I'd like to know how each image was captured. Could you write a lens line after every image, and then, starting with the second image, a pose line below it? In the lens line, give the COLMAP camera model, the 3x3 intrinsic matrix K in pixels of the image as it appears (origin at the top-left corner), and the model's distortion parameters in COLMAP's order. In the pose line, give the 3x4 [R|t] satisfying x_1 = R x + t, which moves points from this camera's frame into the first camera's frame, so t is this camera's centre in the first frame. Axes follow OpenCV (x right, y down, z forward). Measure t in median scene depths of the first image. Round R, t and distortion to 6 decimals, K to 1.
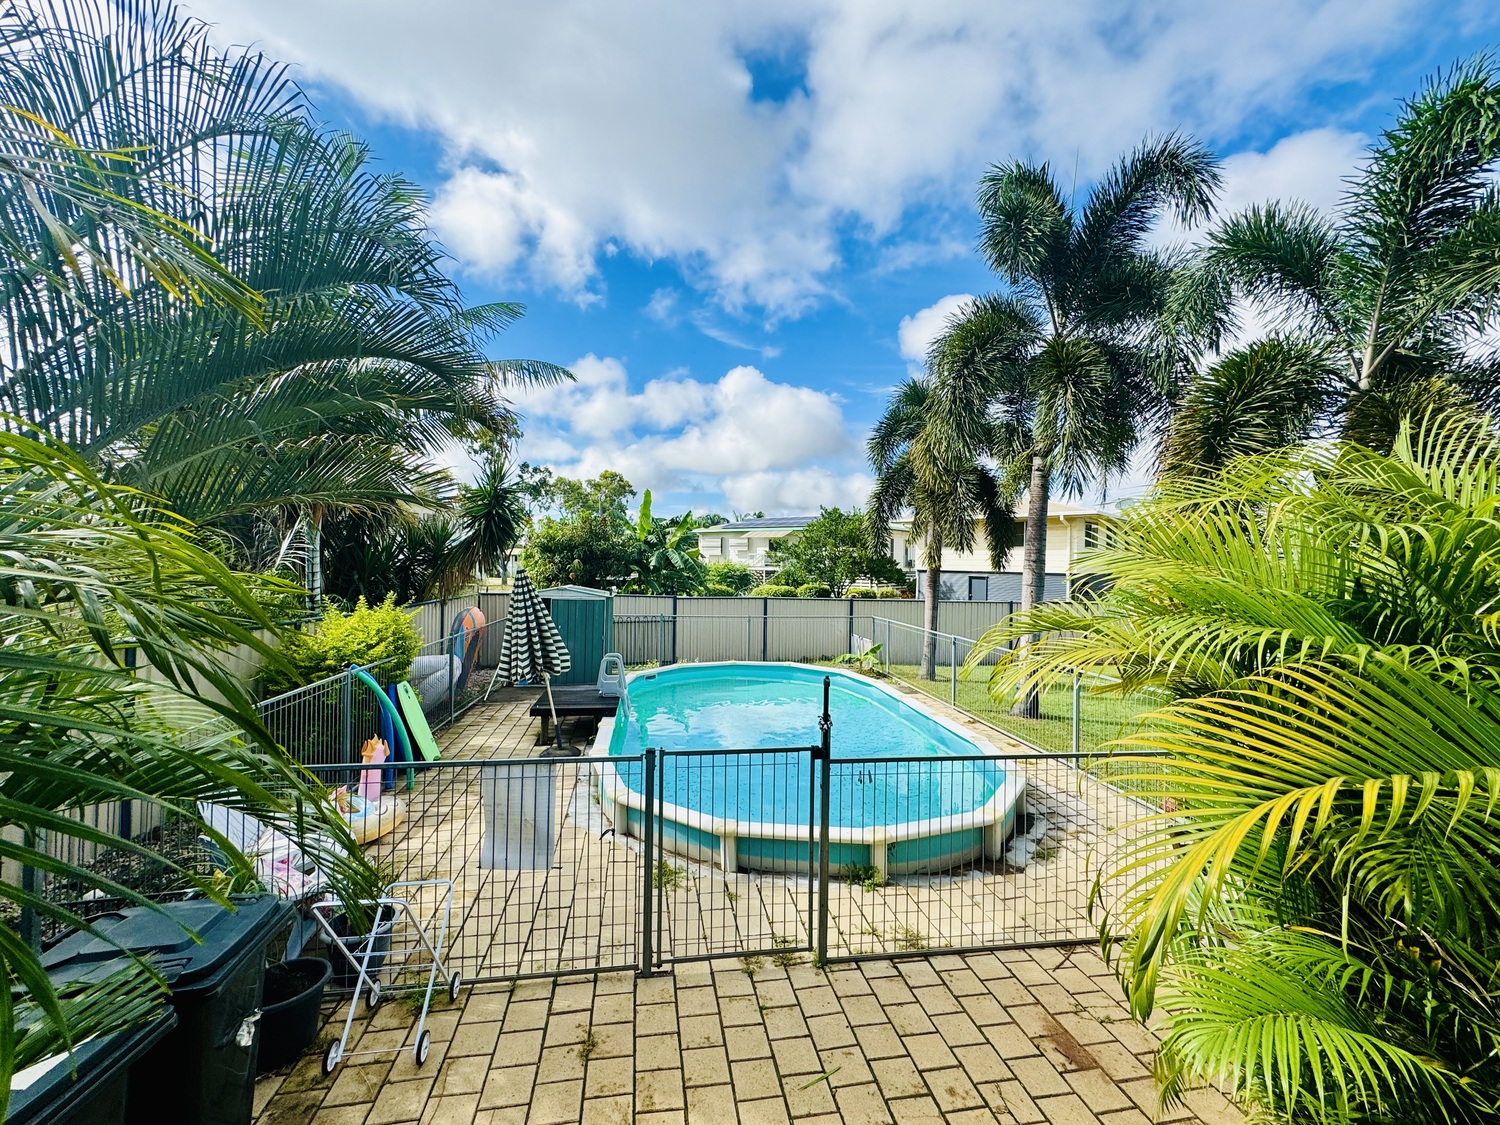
lens RADIAL K [[603.5, 0, 746.9], [0, 603.5, 558.7], [0, 0, 1]] dist [-0.000234, 0.000269]
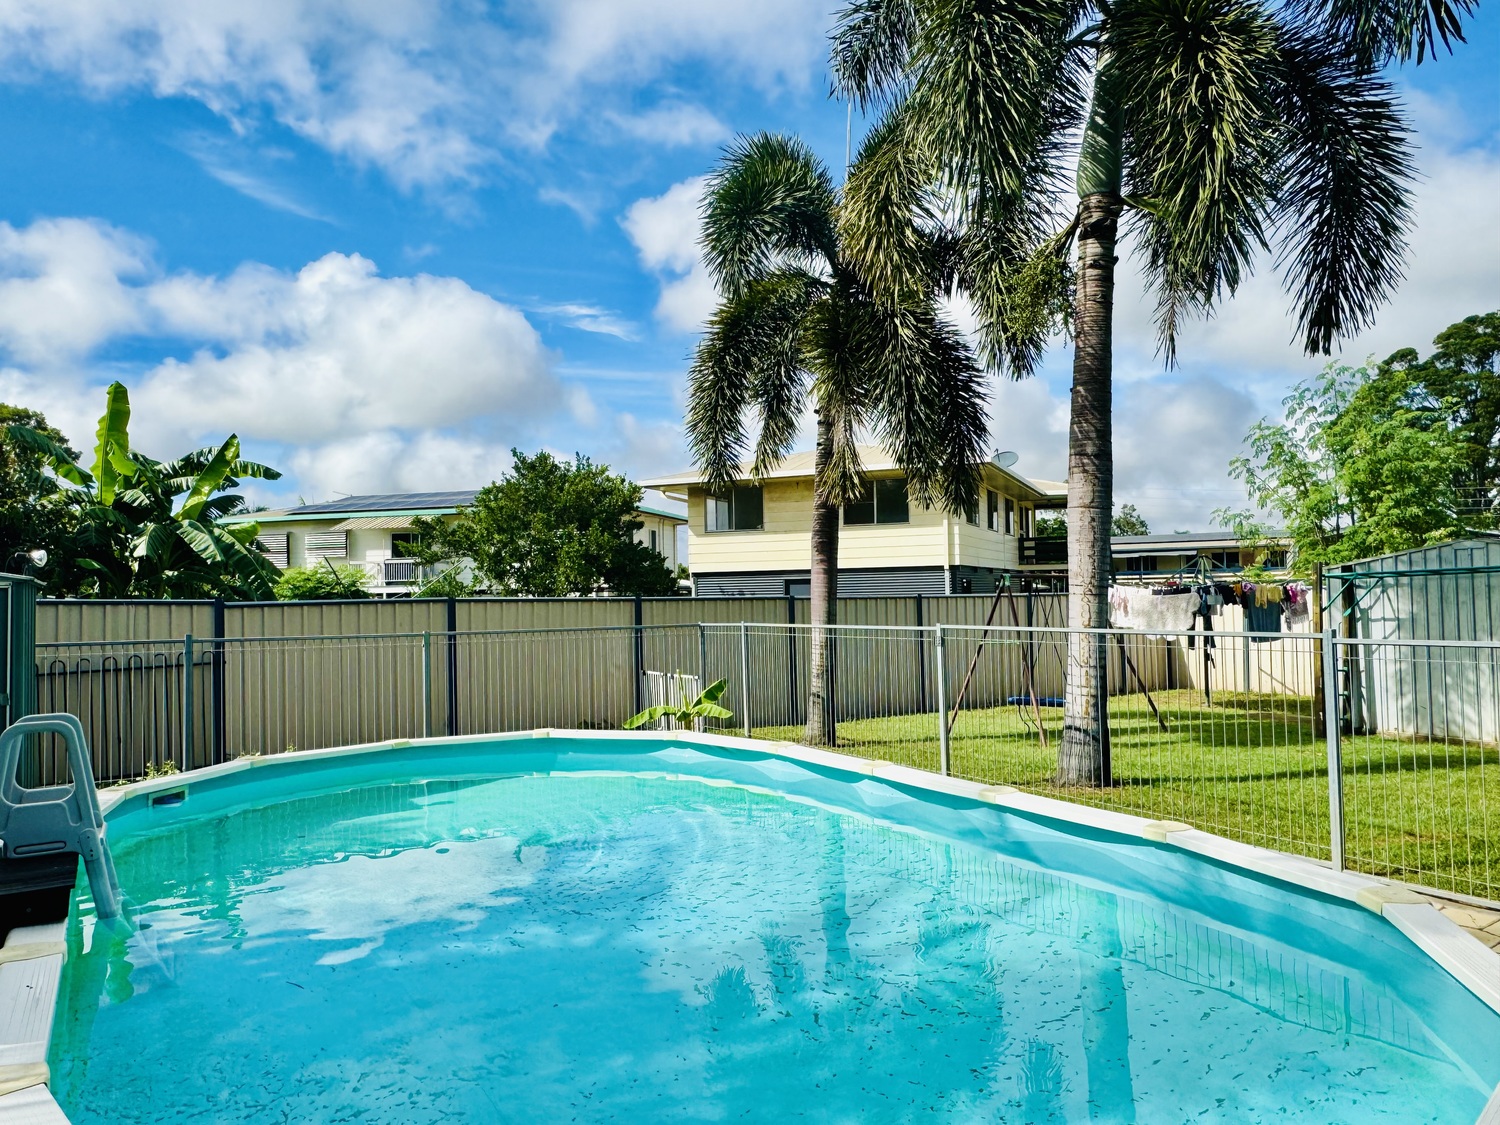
lens RADIAL K [[1022.3, 0, 750.0], [0, 1022.3, 562.5], [0, 0, 1]] dist [0.006943, 0.002039]
pose [[0.920924, -0.021881, 0.389127, -0.040577], [0.034133, 0.999115, -0.024599, 0.045086], [-0.388245, 0.035936, 0.920855, 0.168230]]
